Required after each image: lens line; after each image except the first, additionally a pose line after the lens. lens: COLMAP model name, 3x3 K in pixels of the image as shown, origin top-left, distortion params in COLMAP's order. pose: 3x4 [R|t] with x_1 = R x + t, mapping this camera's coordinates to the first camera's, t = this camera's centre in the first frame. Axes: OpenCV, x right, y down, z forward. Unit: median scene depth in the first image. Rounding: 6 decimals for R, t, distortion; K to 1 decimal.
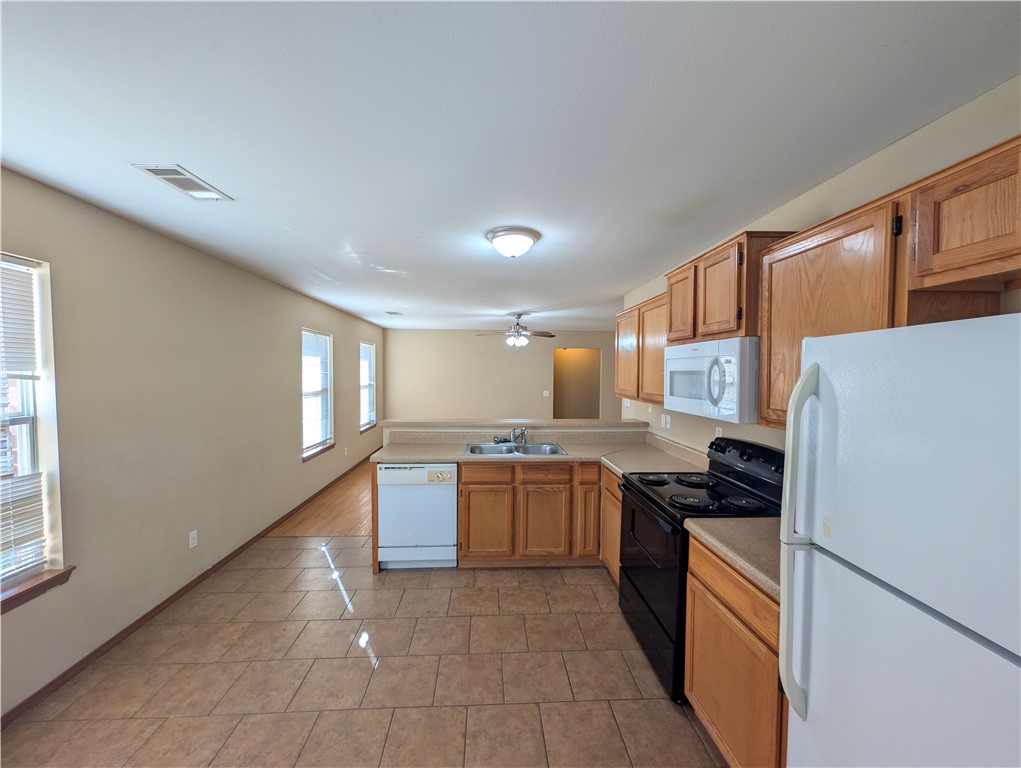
lens RADIAL K [[393.0, 0, 509.6], [0, 393.0, 386.0], [0, 0, 1]] dist [0.002531, 0.000090]
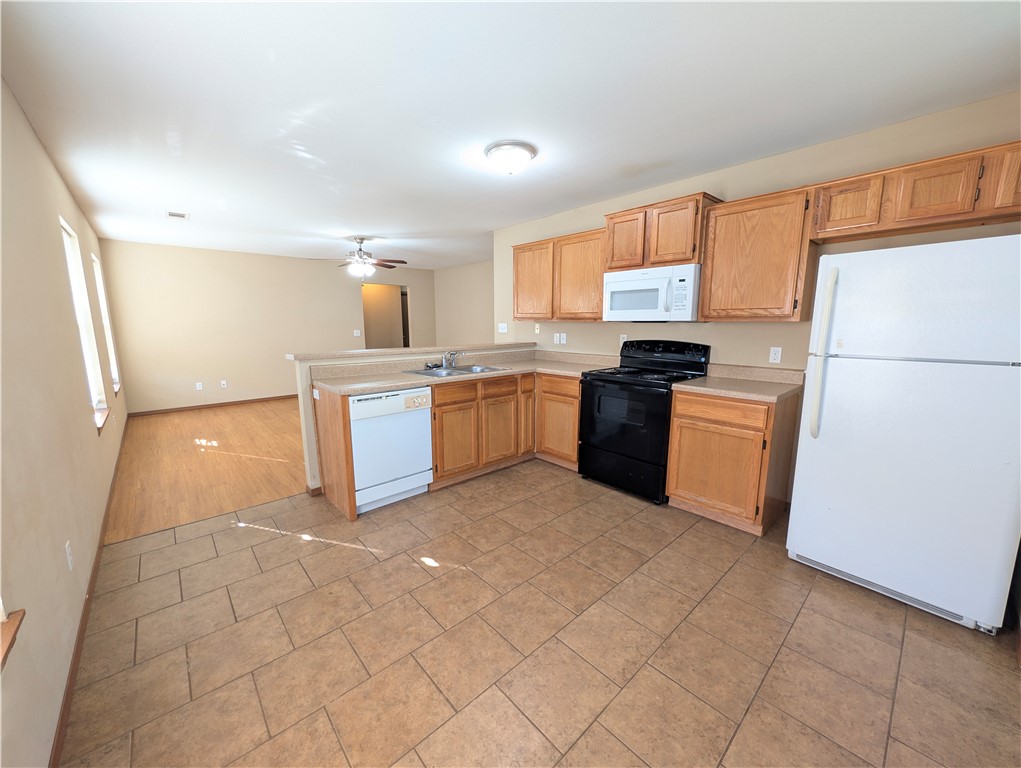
lens RADIAL K [[393.0, 0, 510.5], [0, 393.0, 384.0], [0, 0, 1]] dist [0.002531, 0.000090]
pose [[0.777481, -0.108896, 0.619407, -0.646563], [0.030876, 0.990317, 0.135349, 0.073964], [-0.628149, -0.086107, 0.773314, 0.142996]]
